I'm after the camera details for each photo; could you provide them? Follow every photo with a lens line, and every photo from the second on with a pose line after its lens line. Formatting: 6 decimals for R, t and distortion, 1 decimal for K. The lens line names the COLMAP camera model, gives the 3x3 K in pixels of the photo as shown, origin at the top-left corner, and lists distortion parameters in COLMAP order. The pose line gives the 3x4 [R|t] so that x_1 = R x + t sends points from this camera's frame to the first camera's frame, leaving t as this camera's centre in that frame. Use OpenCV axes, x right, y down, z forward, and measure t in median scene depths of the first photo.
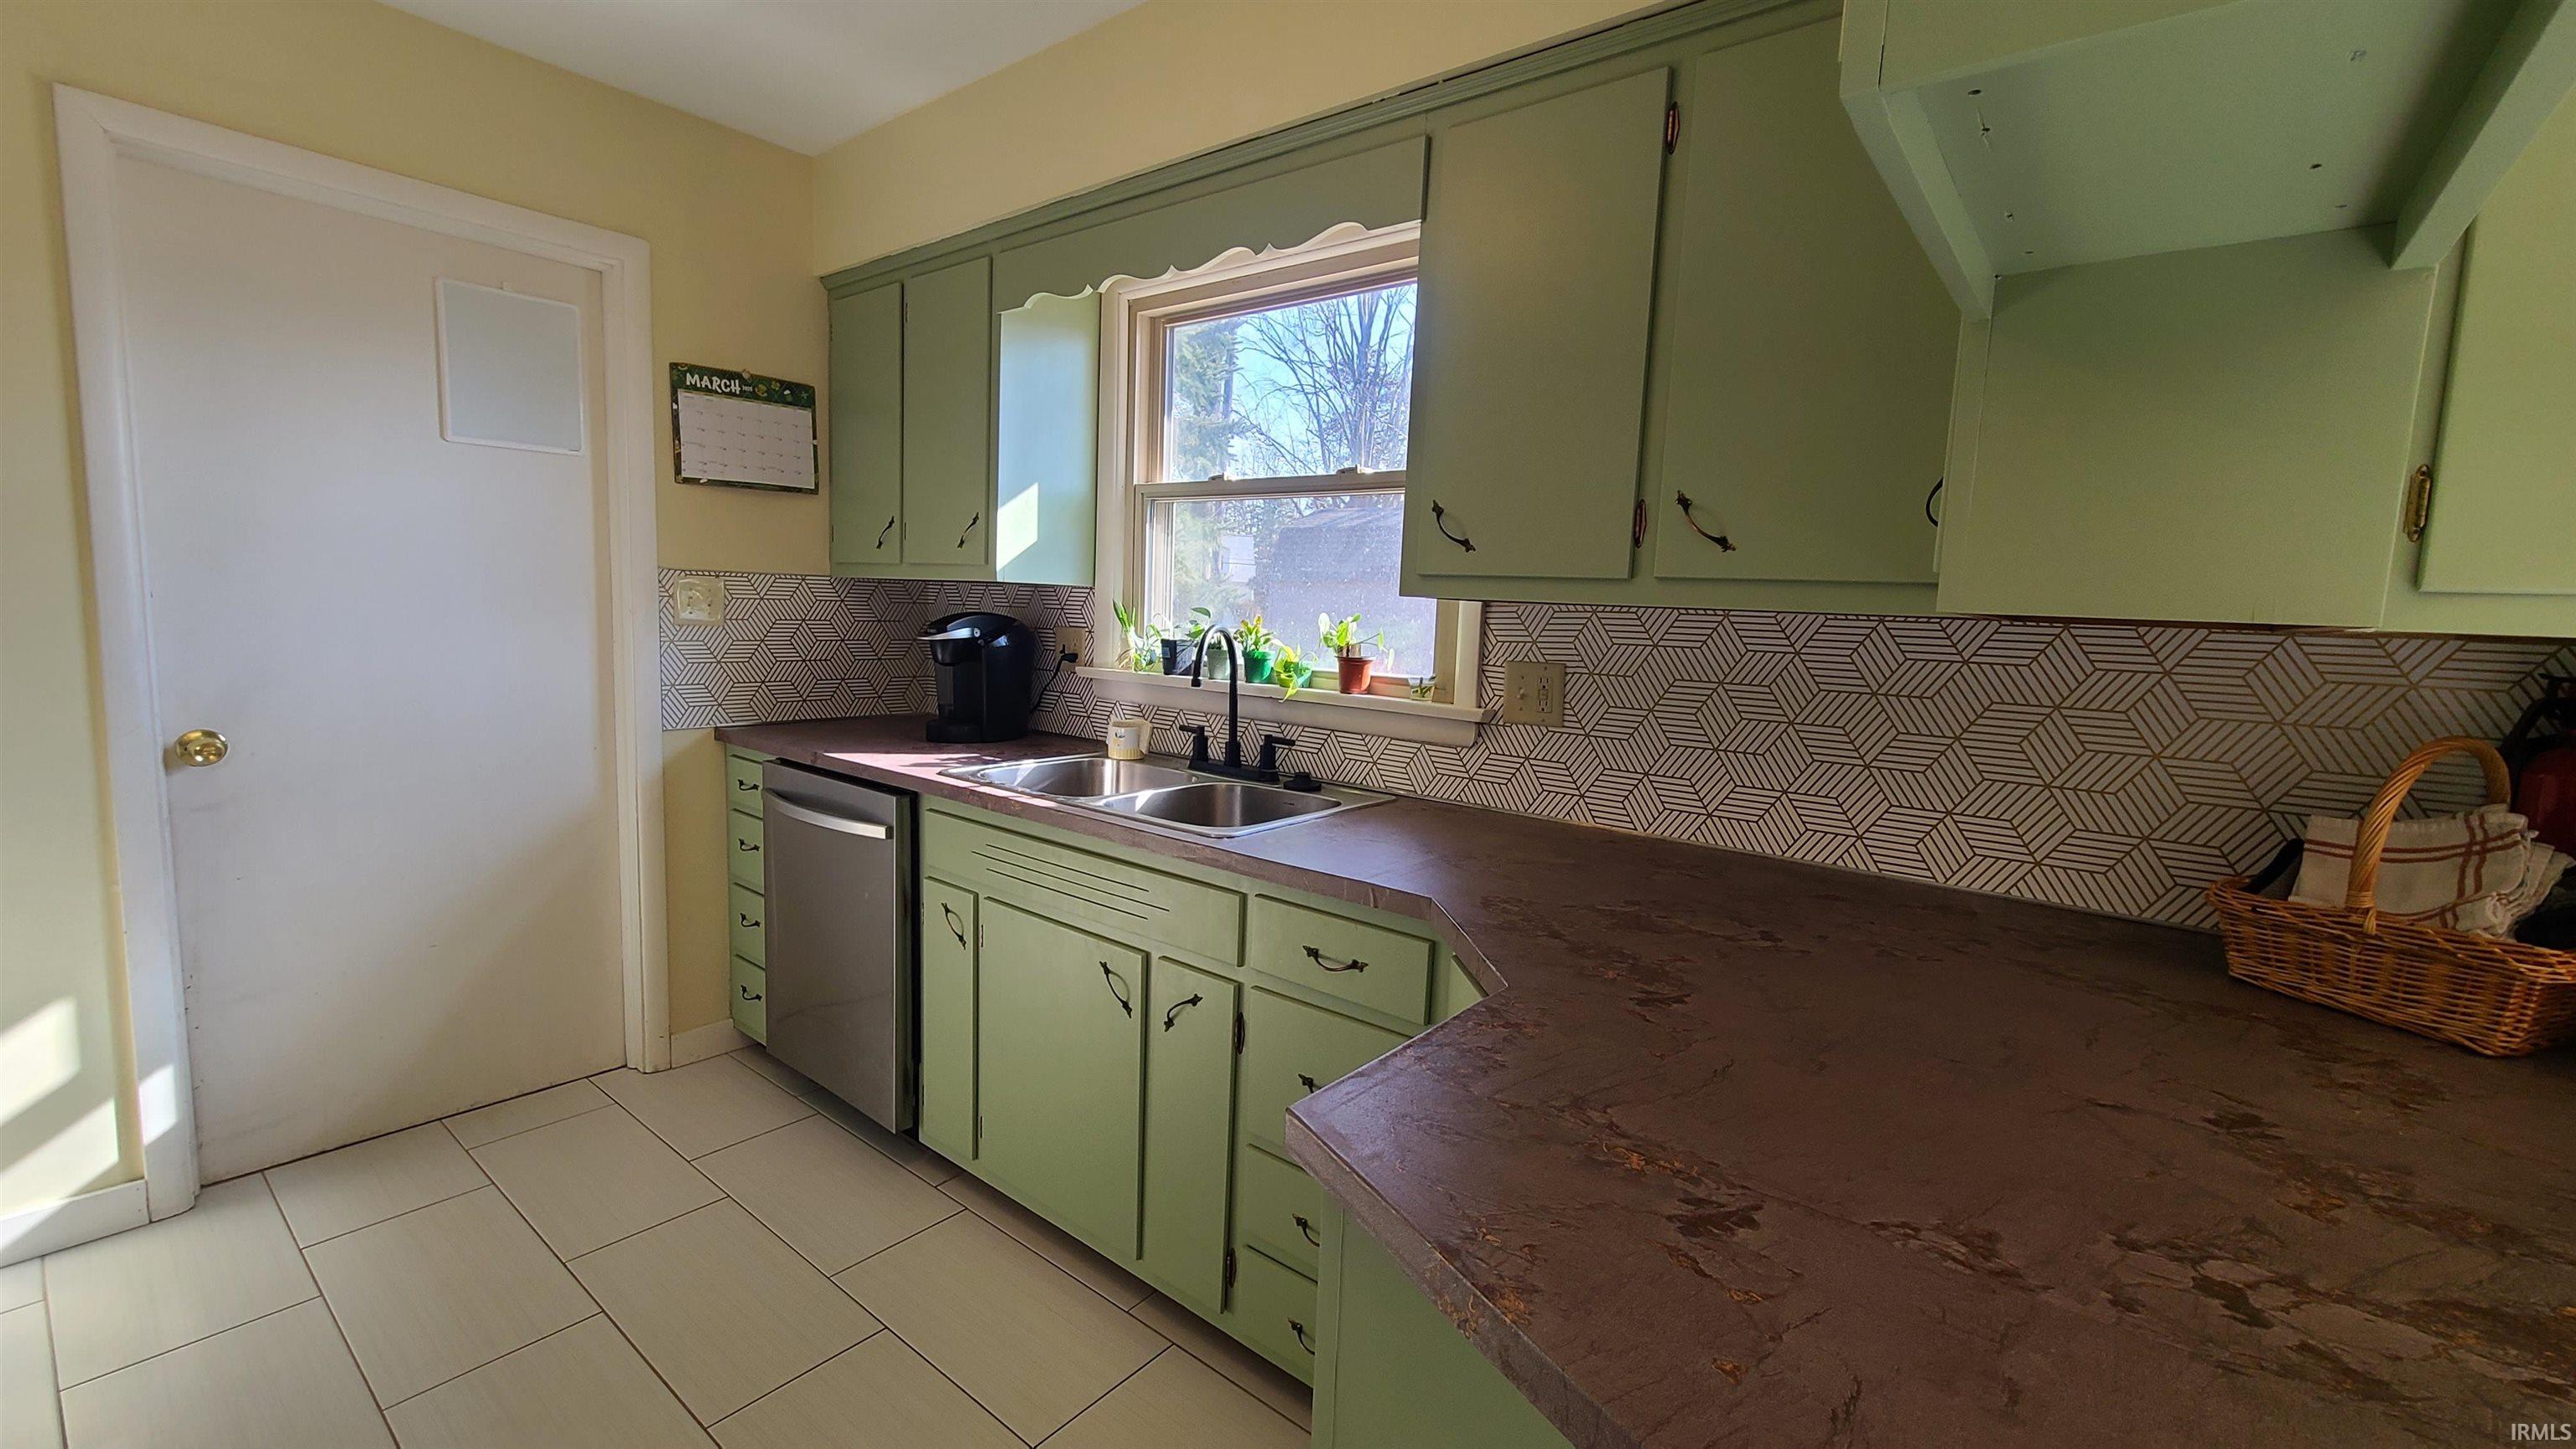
lens RADIAL K [[1051.5, 0, 1296.2], [0, 1051.5, 720.8], [0, 0, 1]] dist [-0.002152, -0.001093]
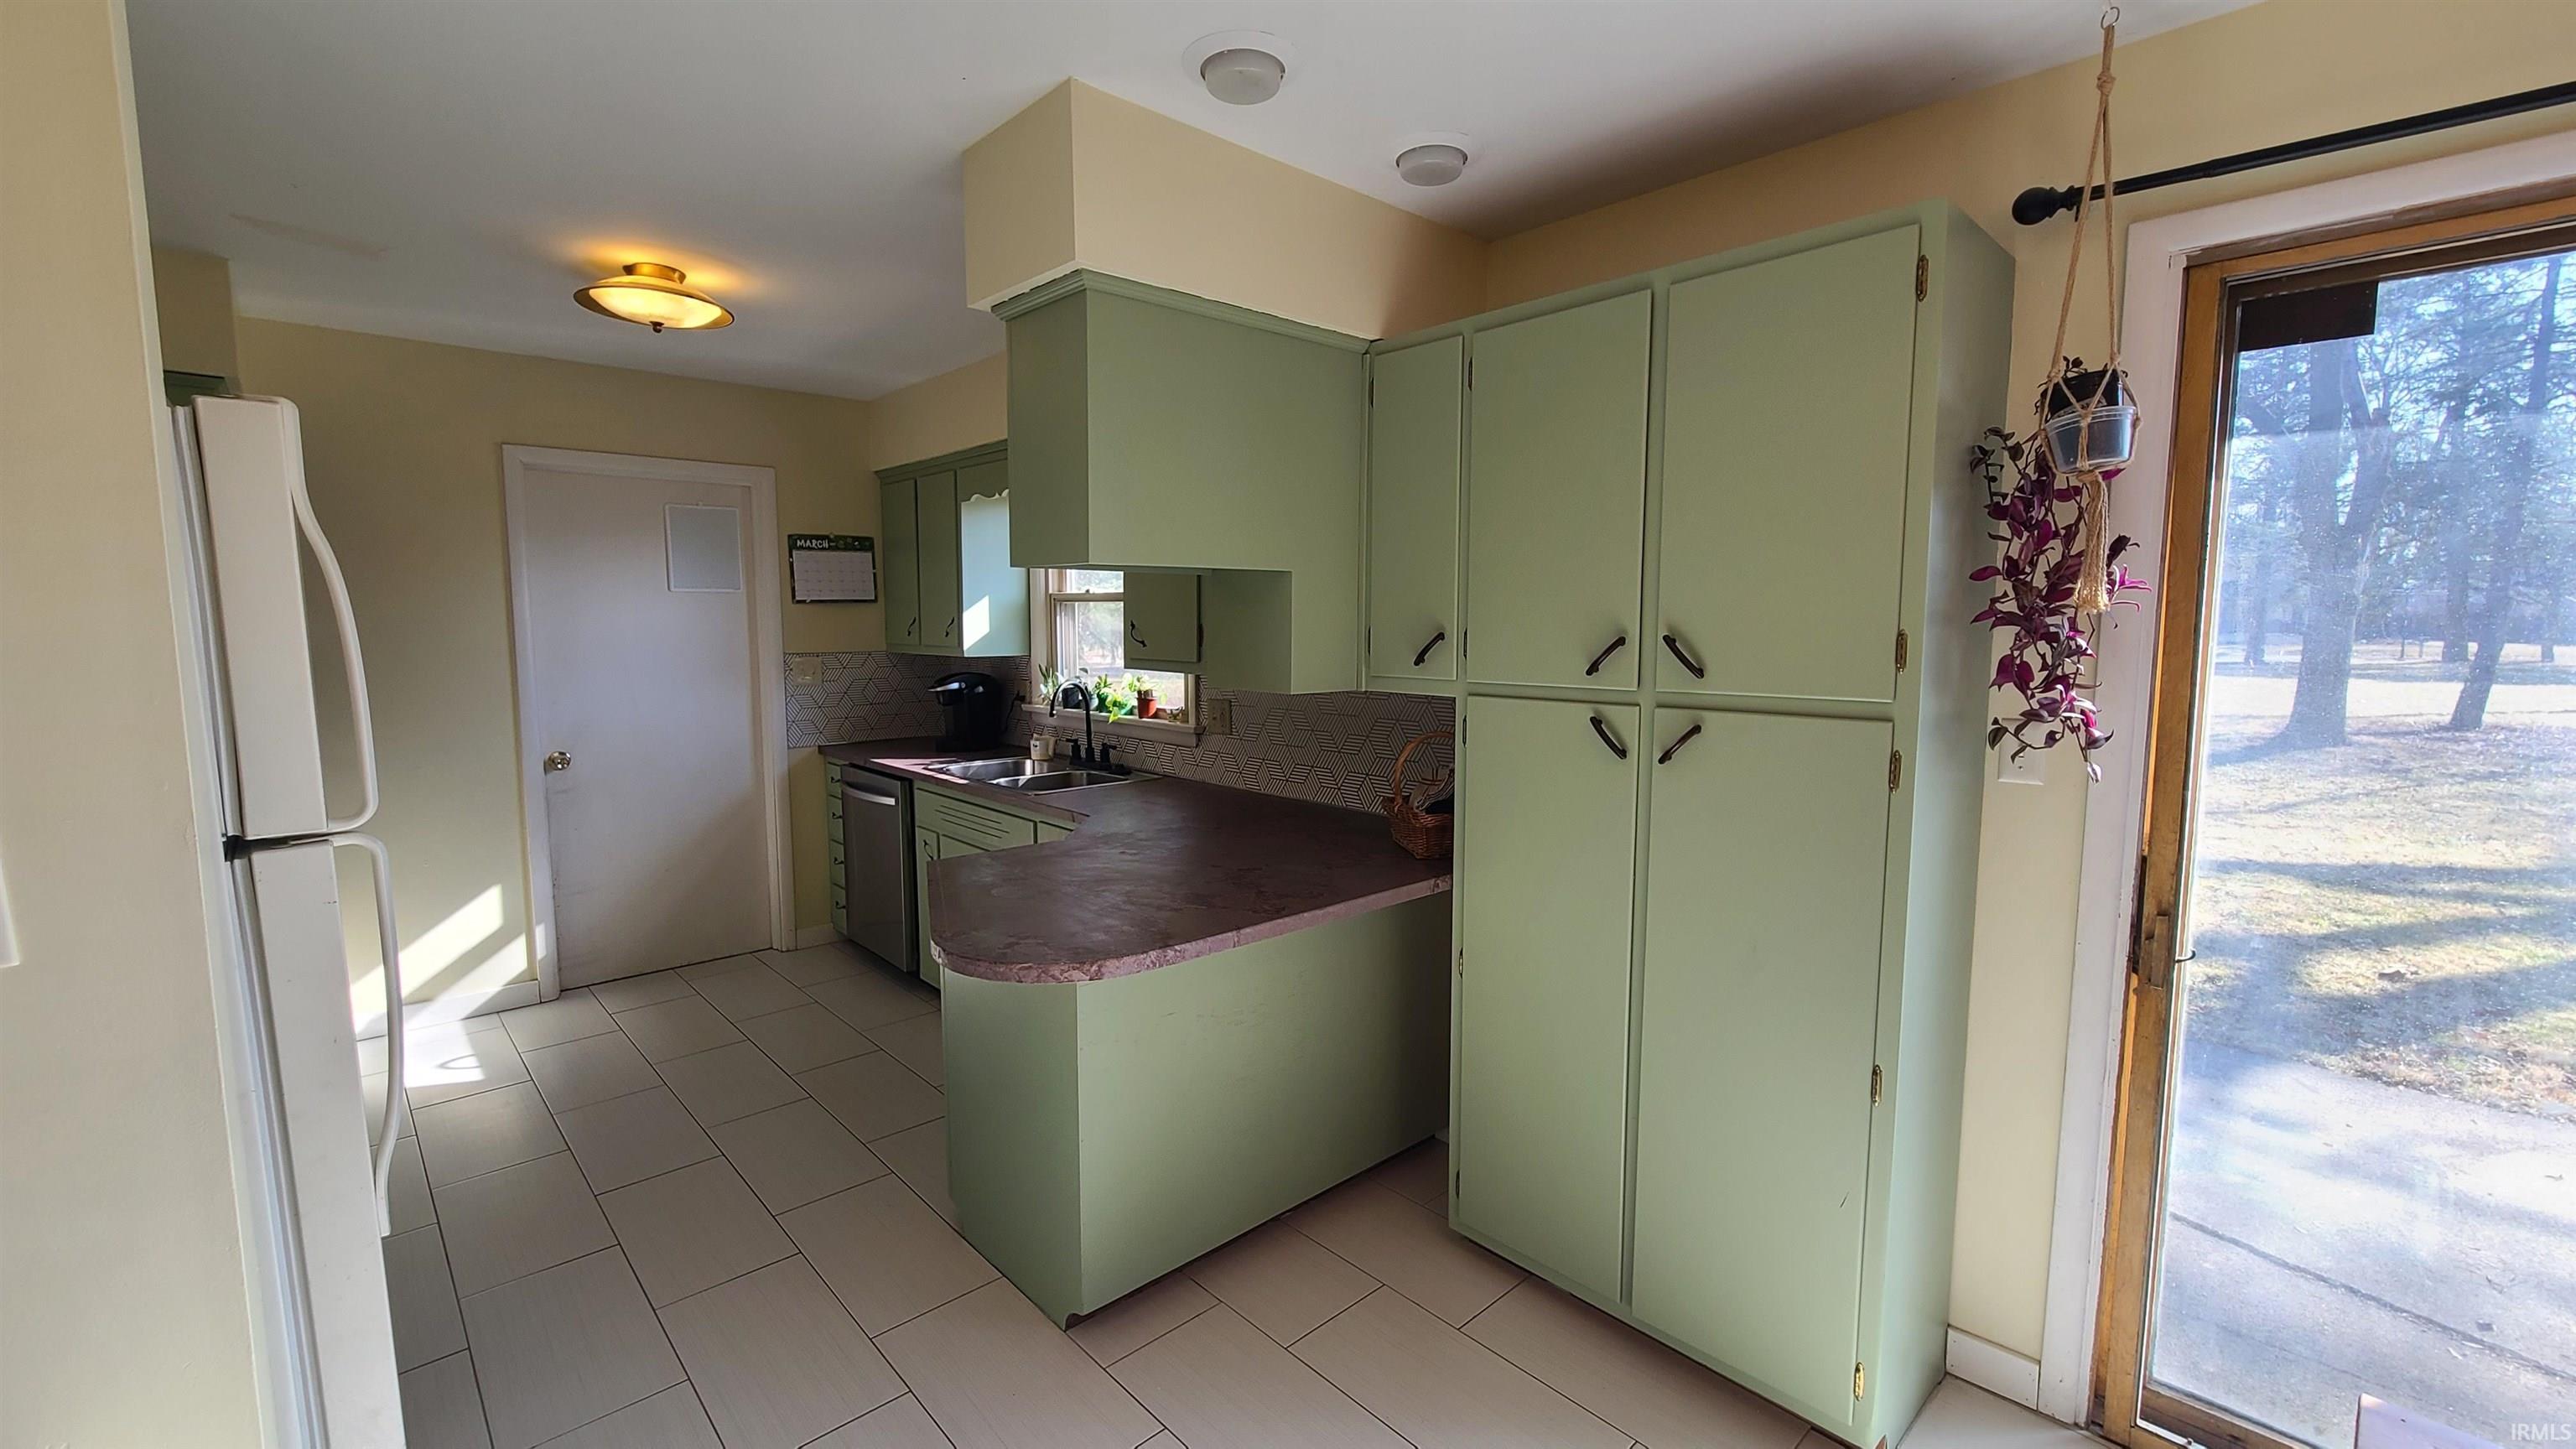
lens RADIAL K [[1051.5, 0, 1297.1], [0, 1051.5, 714.7], [0, 0, 1]] dist [-0.002152, -0.001093]
pose [[0.990075, -0.024918, -0.138310, 0.493744], [0.022340, 0.999547, -0.020162, 0.008326], [0.138750, 0.016872, 0.990184, -0.626682]]
